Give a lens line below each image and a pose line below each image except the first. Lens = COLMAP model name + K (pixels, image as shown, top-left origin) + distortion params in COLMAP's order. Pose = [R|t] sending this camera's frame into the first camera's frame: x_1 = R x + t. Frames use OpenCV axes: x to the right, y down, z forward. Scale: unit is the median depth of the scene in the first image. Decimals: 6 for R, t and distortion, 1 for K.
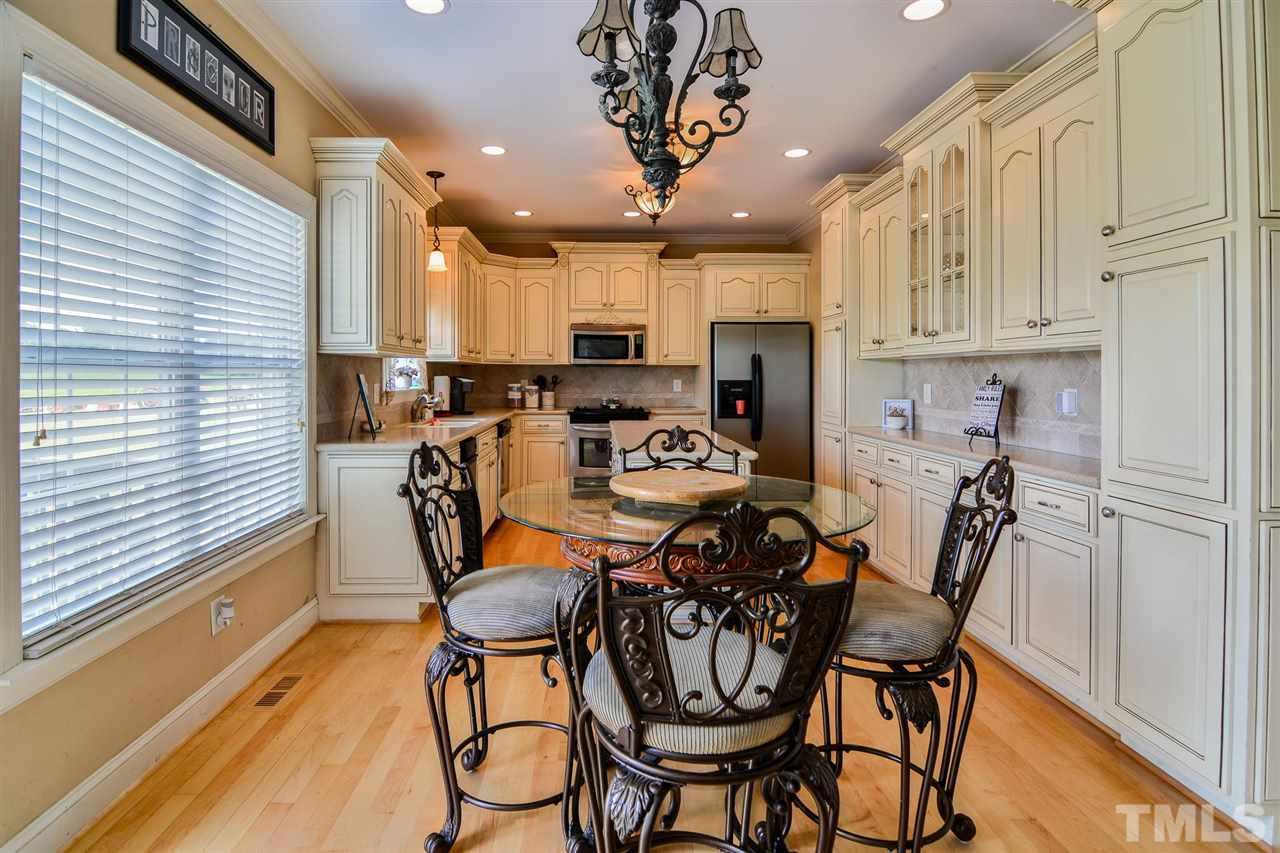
lens RADIAL K [[648.2, 0, 623.7], [0, 648.2, 374.7], [0, 0, 1]] dist [0.000941, -0.016295]
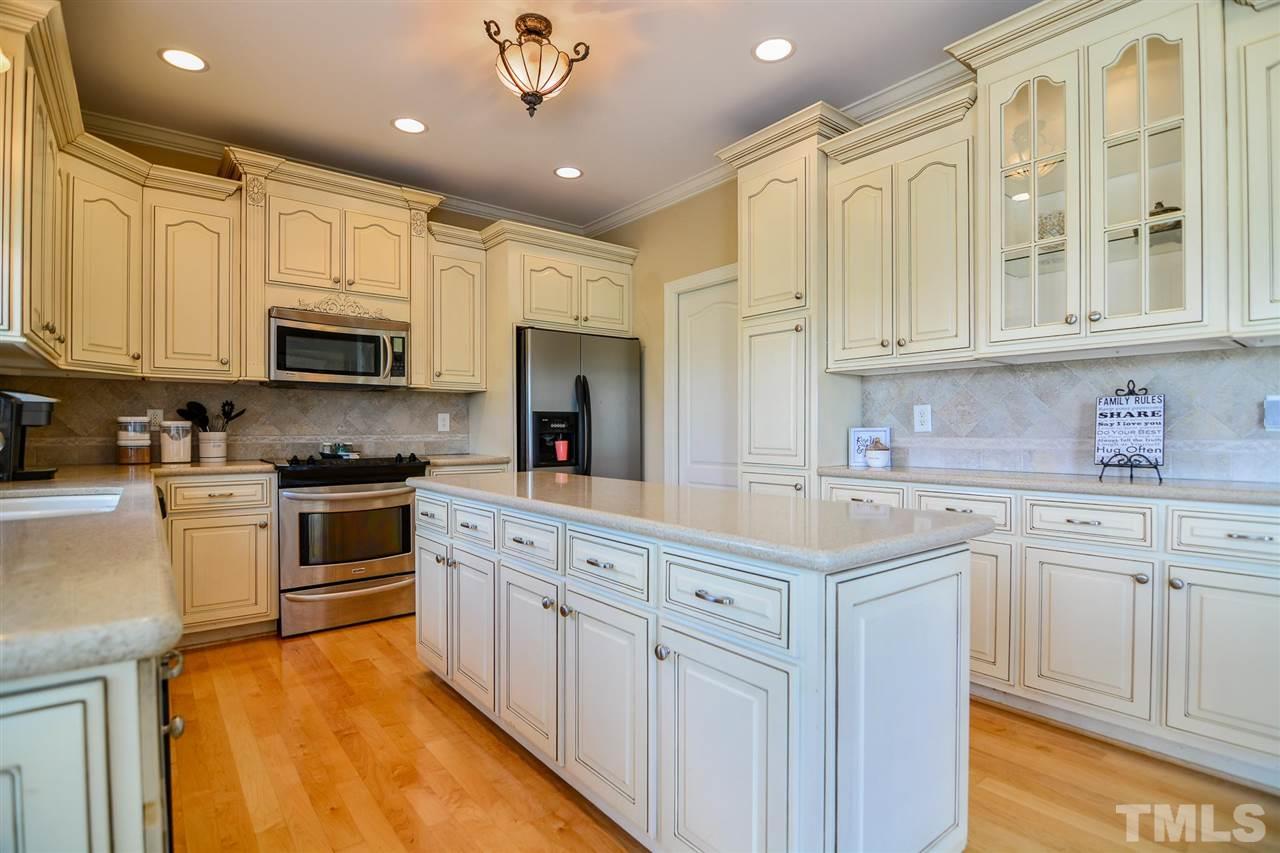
lens RADIAL K [[628.6, 0, 659.9], [0, 628.6, 429.8], [0, 0, 1]] dist [-0.002059, -0.013644]
pose [[0.797854, -0.004141, 0.602837, -0.139682], [0.003255, 0.999991, 0.002561, 0.025390], [-0.602842, -0.000081, 0.797860, 0.382322]]
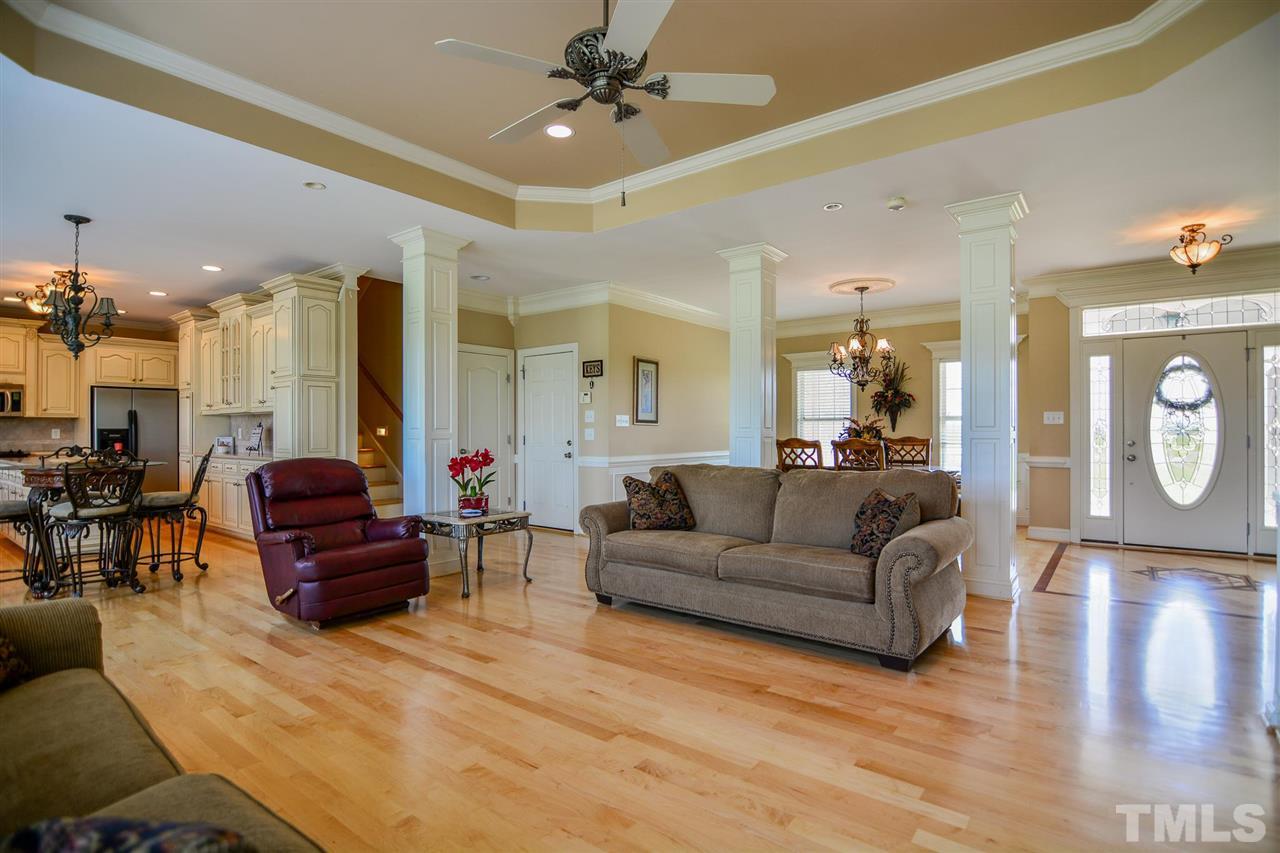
lens RADIAL K [[619.2, 0, 640.0], [0, 619.2, 426.5], [0, 0, 1]] dist [-0.018986, -0.000765]
pose [[0.639794, 0.001917, 0.768544, -0.106259], [0.003276, 0.999981, -0.005221, 0.013825], [-0.768540, 0.005858, 0.639775, -0.675781]]
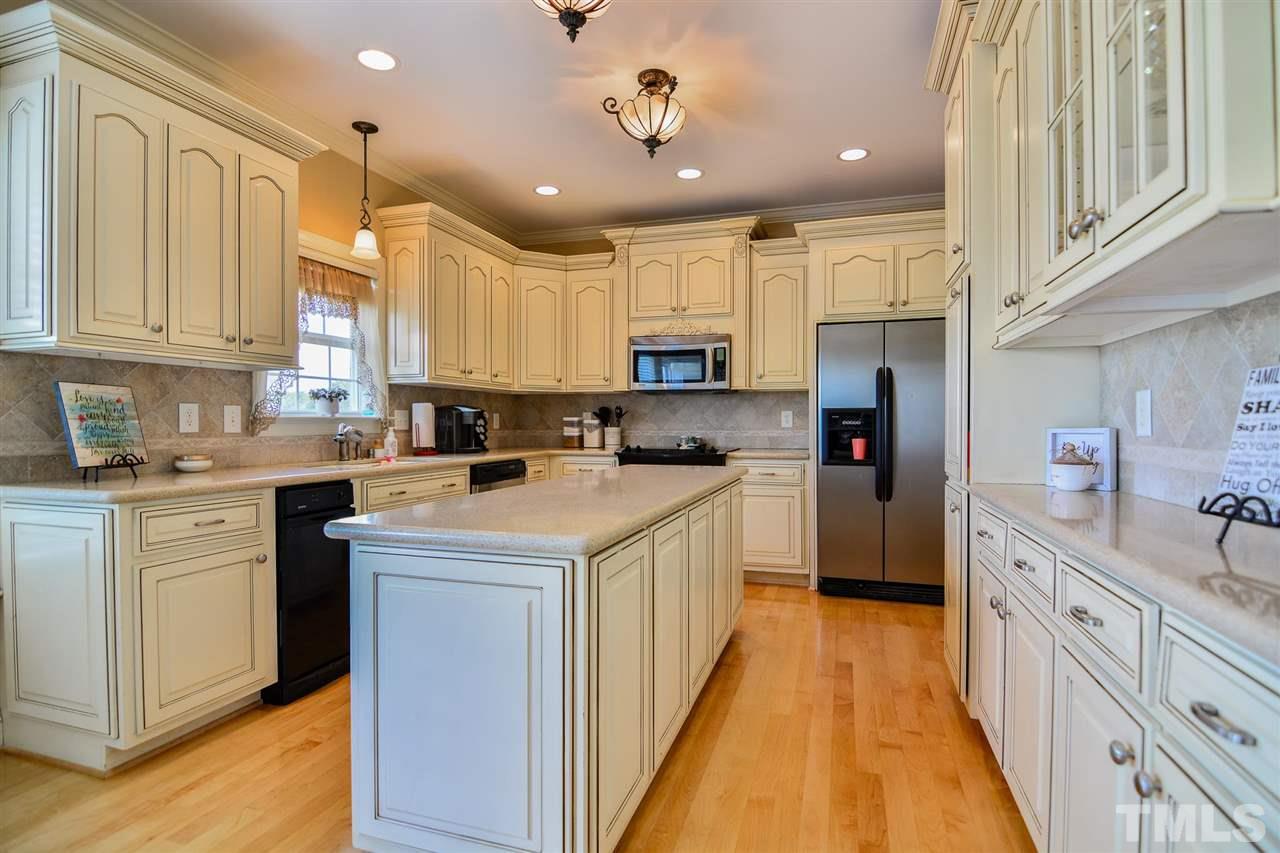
lens RADIAL K [[637.5, 0, 647.9], [0, 637.5, 428.7], [0, 0, 1]] dist [0.000570, -0.015921]
pose [[0.943520, -0.000546, -0.331314, 0.186453], [0.003728, 0.999953, 0.008969, 0.022241], [0.331294, -0.009698, 0.943478, 0.305006]]
